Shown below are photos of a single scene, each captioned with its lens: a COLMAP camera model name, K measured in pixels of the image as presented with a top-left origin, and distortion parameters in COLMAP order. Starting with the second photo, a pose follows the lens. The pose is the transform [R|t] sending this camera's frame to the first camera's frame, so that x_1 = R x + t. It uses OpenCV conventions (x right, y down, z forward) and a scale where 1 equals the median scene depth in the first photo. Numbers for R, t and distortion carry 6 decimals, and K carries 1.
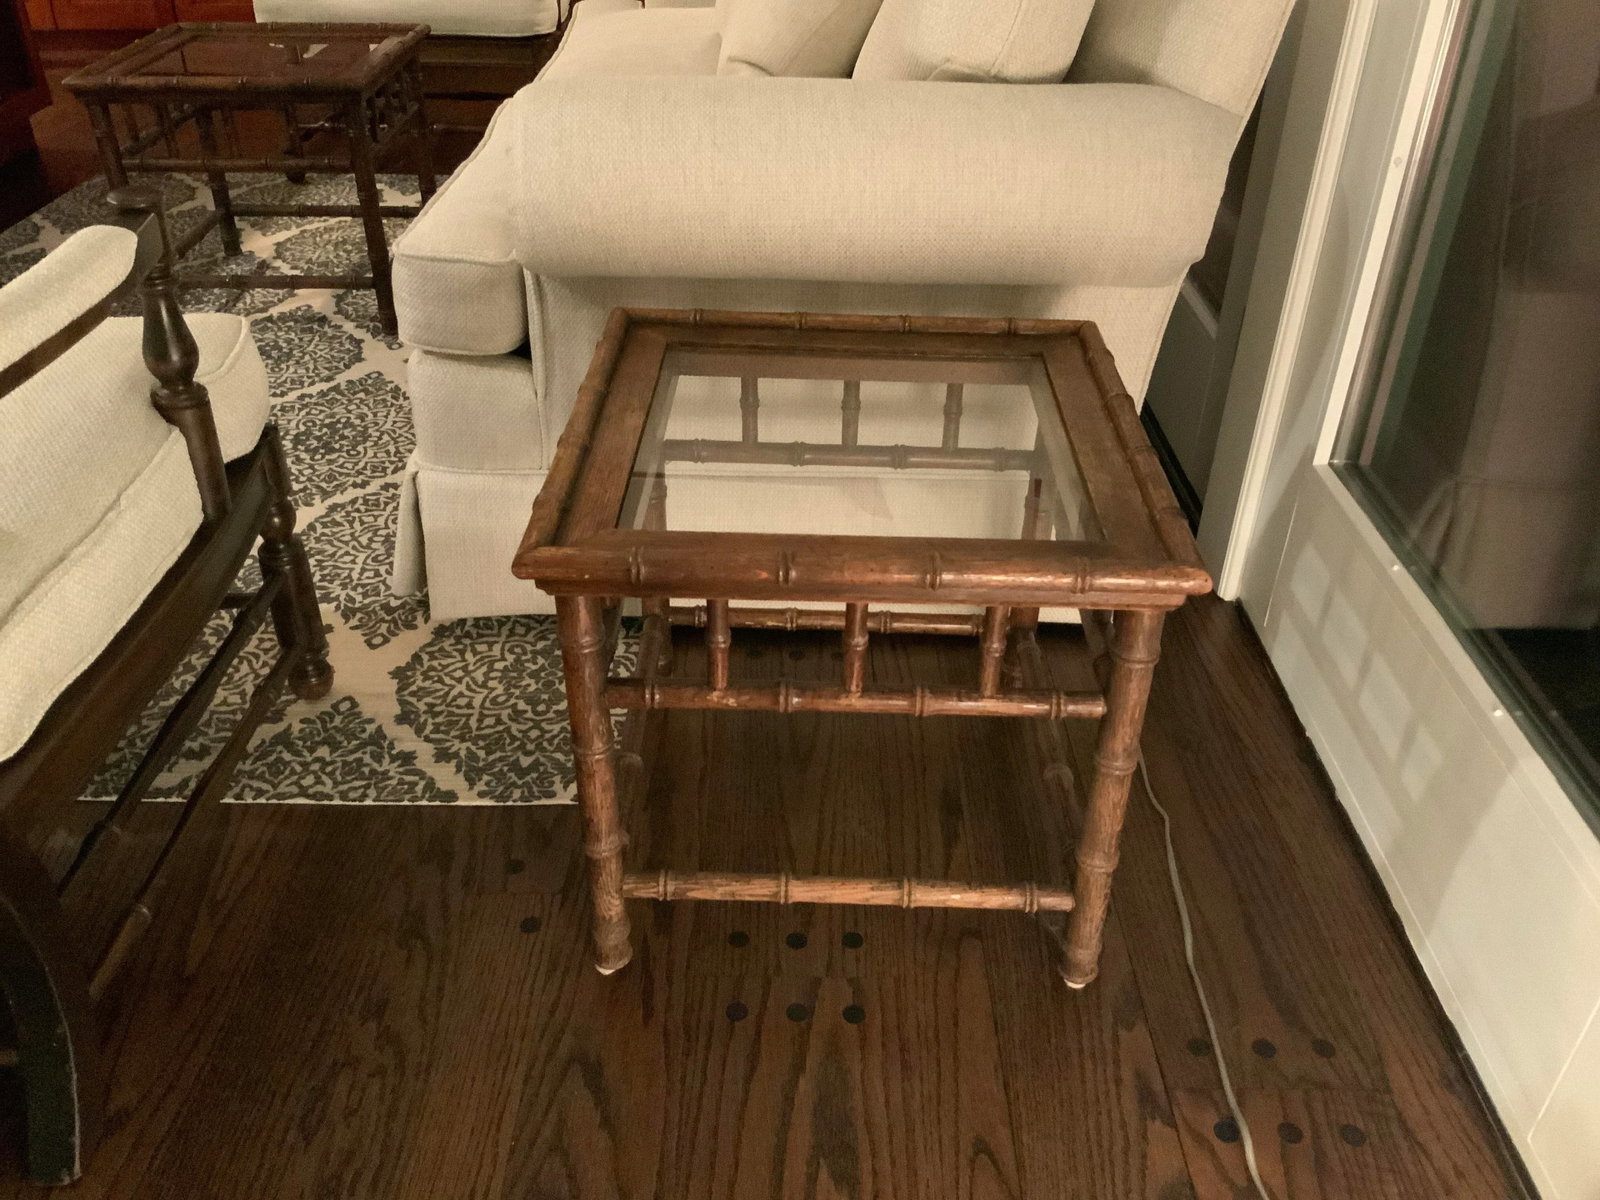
lens RADIAL K [[1329.3, 0, 802.7], [0, 1329.3, 600.7], [0, 0, 1]] dist [0.062613, -0.027836]
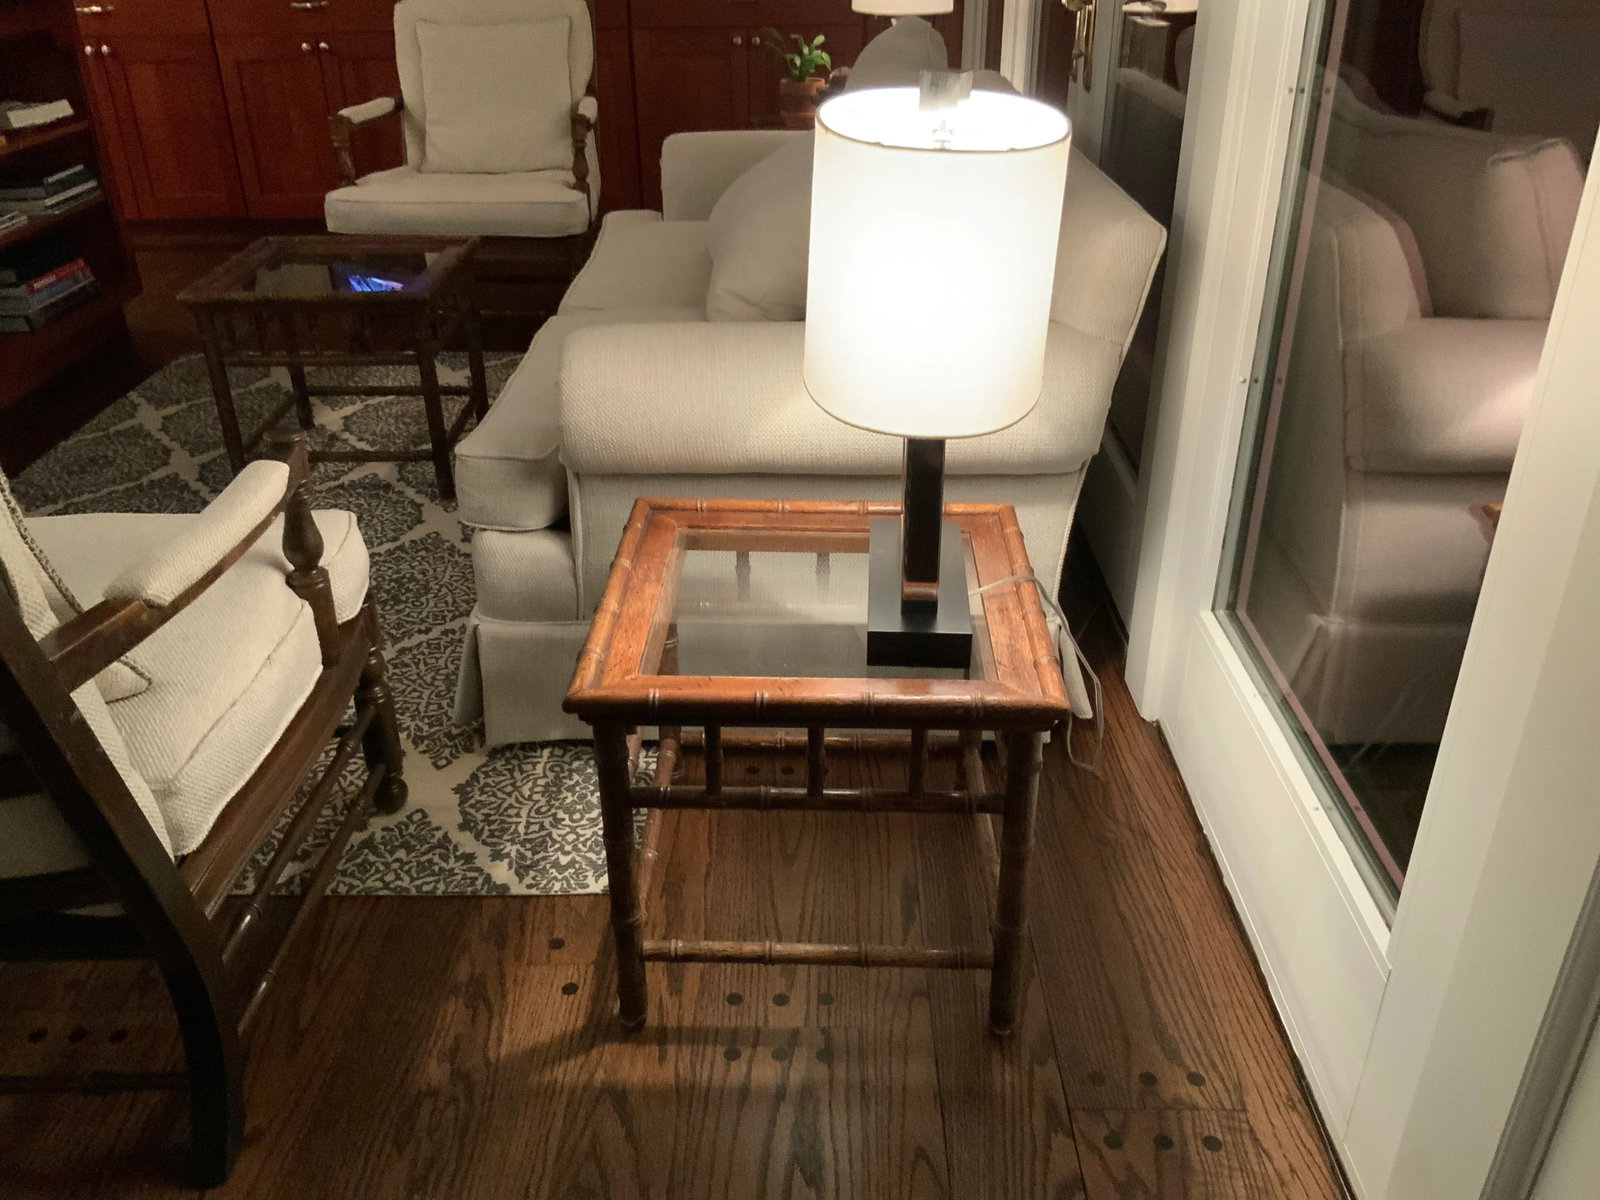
lens RADIAL K [[1329.3, 0, 803.4], [0, 1329.3, 594.7], [0, 0, 1]] dist [0.062613, -0.027836]
pose [[0.999807, -0.012375, -0.015283, 0.035557], [0.010870, 0.995430, -0.094871, -0.003834], [0.016388, 0.094687, 0.995372, -0.252569]]
